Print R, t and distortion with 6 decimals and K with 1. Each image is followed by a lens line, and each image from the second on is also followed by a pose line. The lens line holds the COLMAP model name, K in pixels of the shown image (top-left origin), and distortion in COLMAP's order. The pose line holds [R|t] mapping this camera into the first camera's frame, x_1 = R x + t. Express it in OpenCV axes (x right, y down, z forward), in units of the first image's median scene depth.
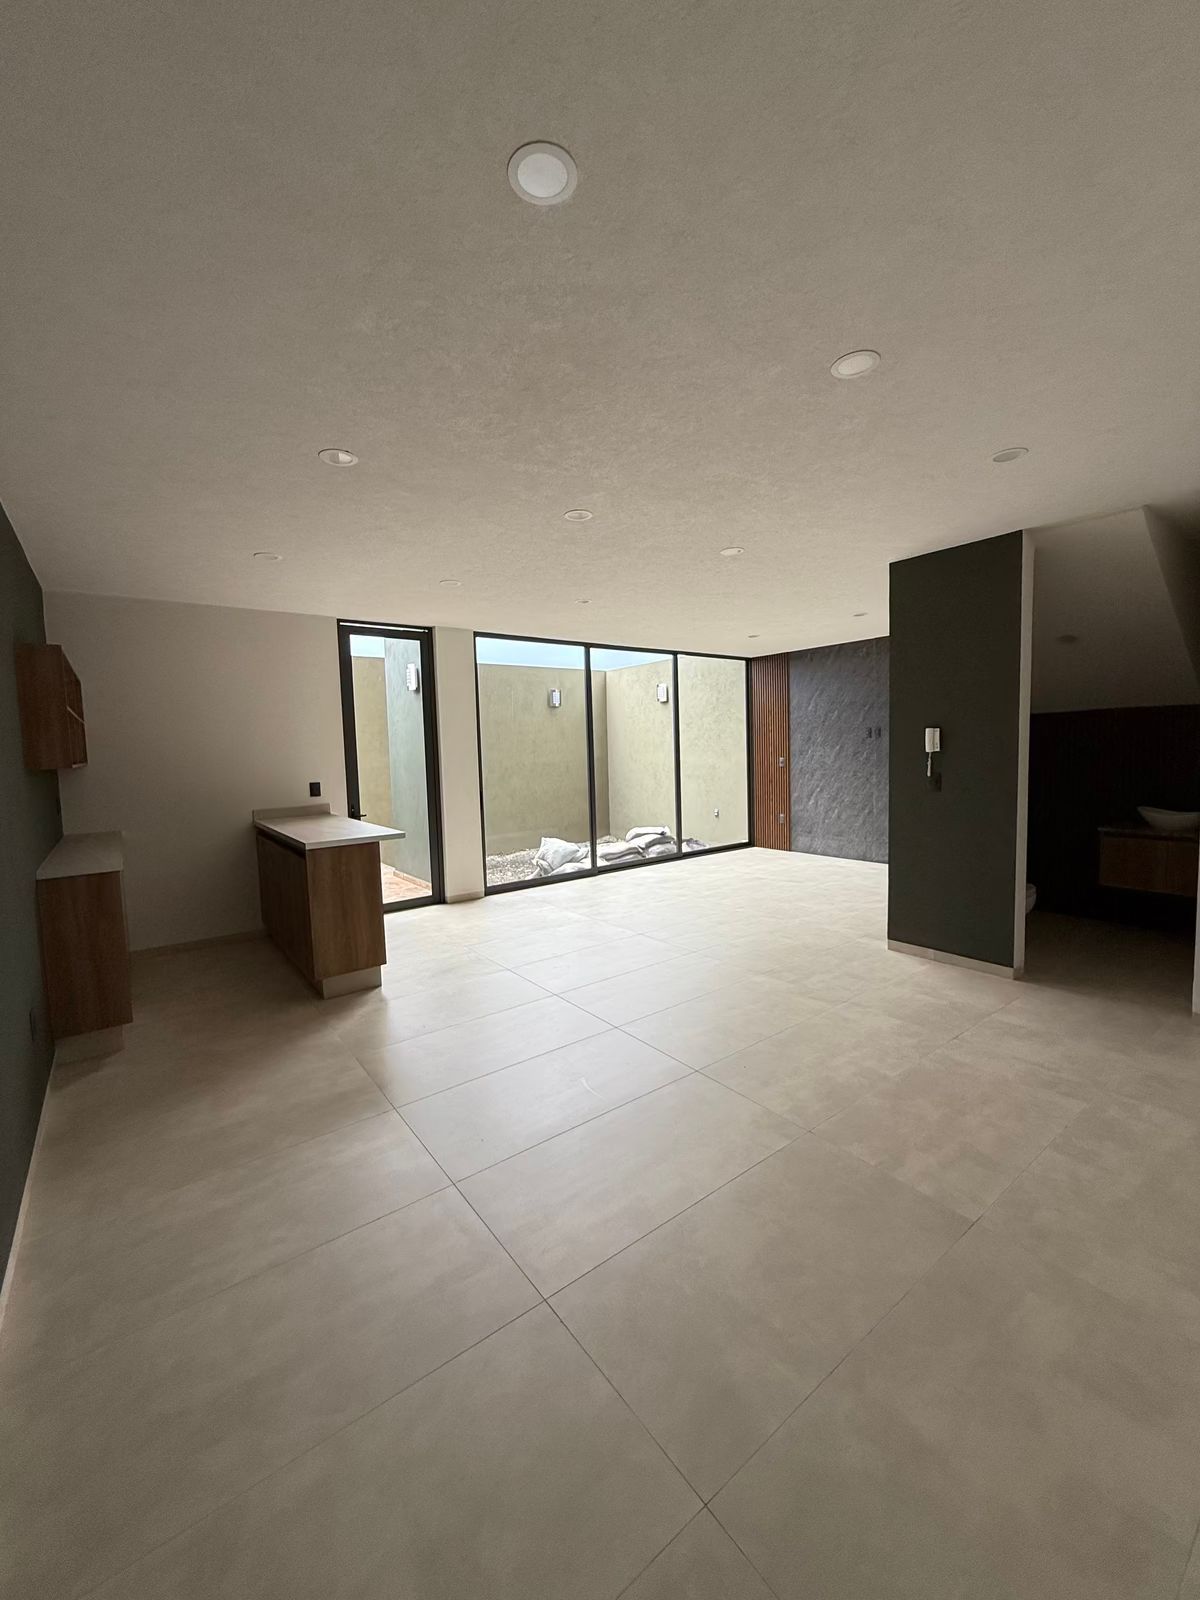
lens RADIAL K [[635.2, 0, 598.1], [0, 635.2, 799.5], [0, 0, 1]] dist [0.002009, -0.000607]
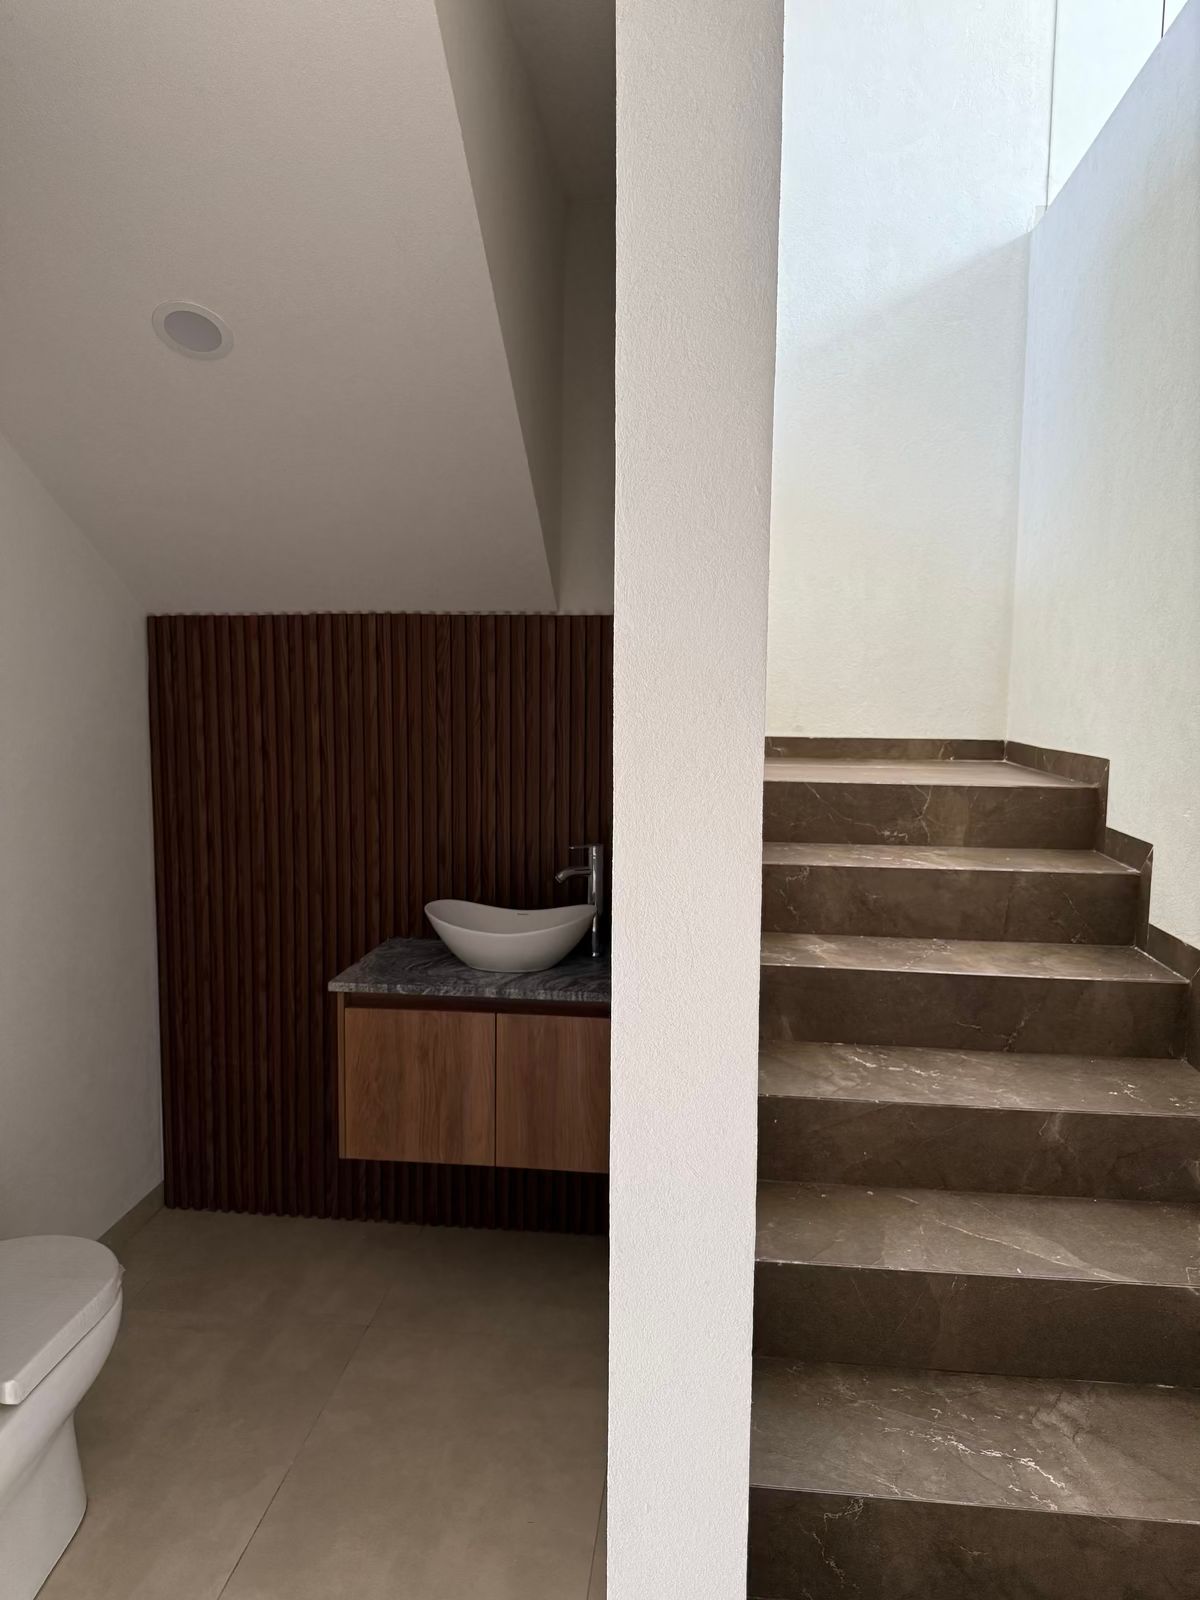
lens RADIAL K [[1132.7, 0, 636.0], [0, 1132.7, 780.8], [0, 0, 1]] dist [0.040258, -0.000398]
pose [[0.655109, -0.033550, 0.754789, 0.540591], [0.031966, 0.999350, 0.016677, -0.071557], [-0.754858, 0.013202, 0.655756, 0.600254]]
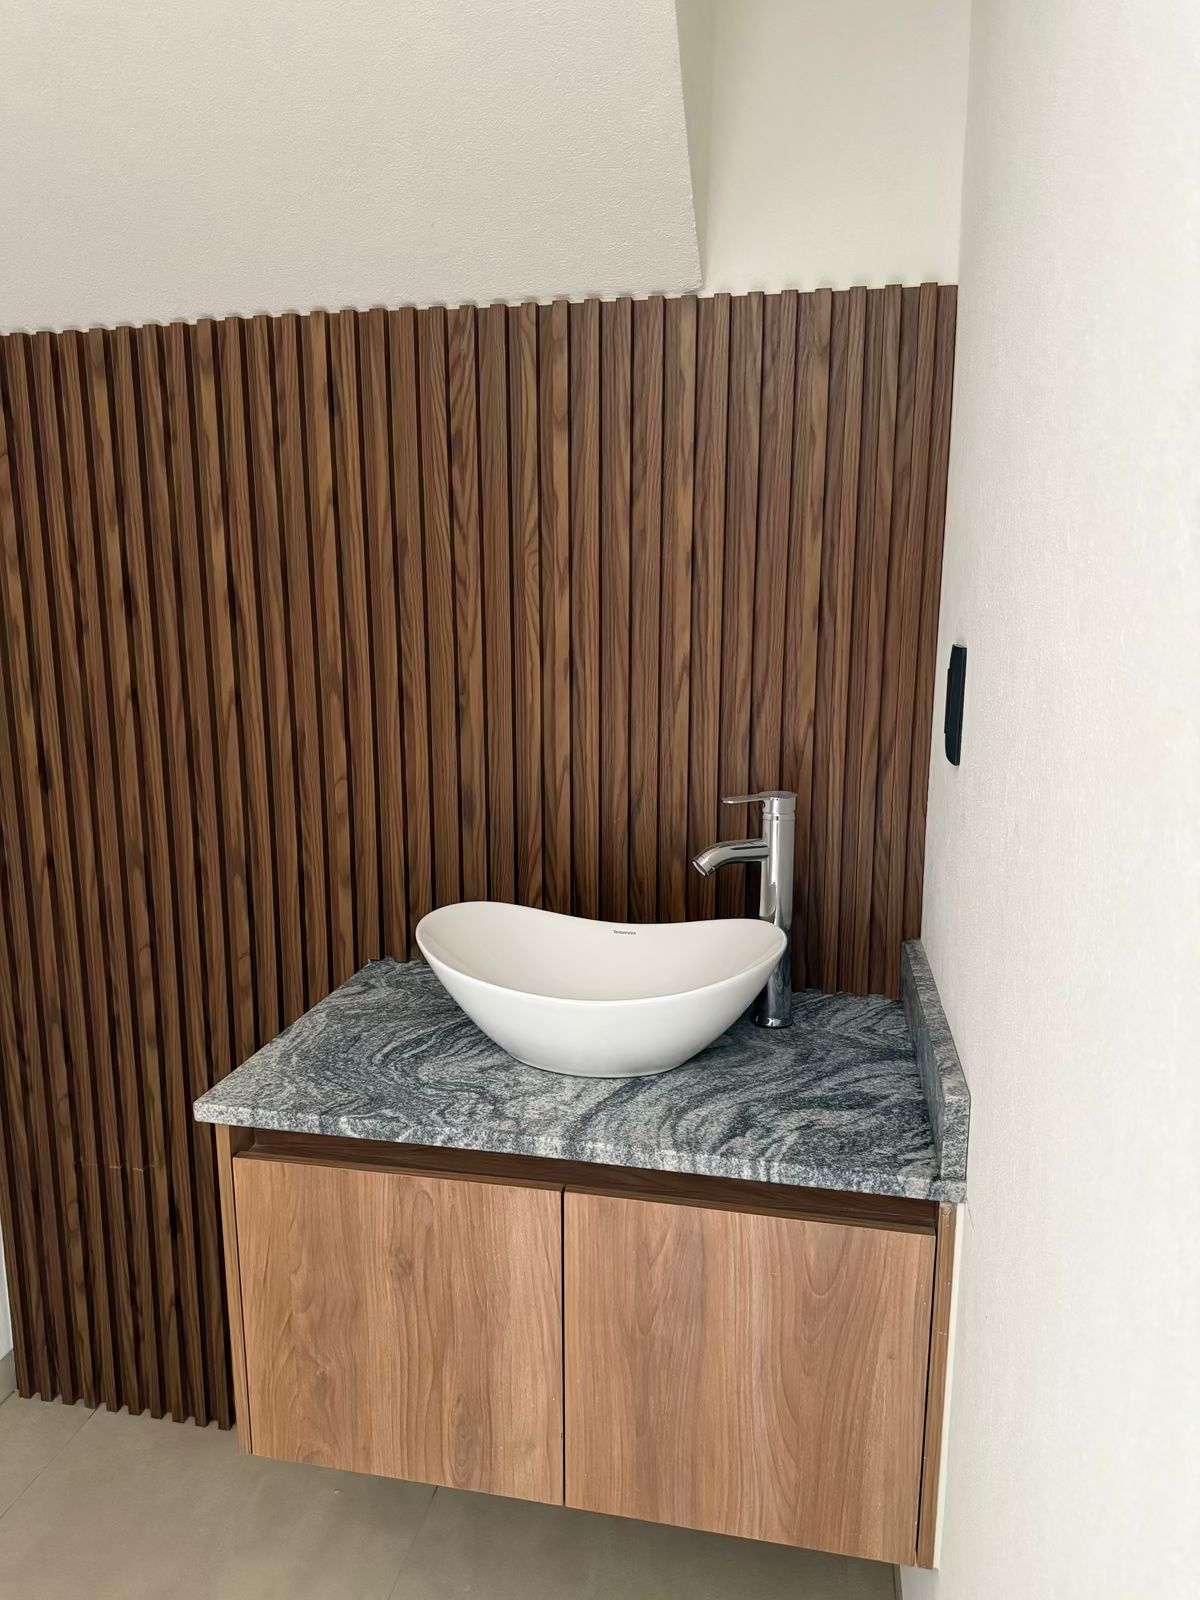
lens RADIAL K [[1132.7, 0, 605.6], [0, 1132.7, 792.7], [0, 0, 1]] dist [0.040258, -0.000398]
pose [[0.735738, -0.094078, 0.670700, 0.805907], [0.031809, 0.994012, 0.104535, -0.057131], [-0.676519, -0.055576, 0.734325, 0.884052]]
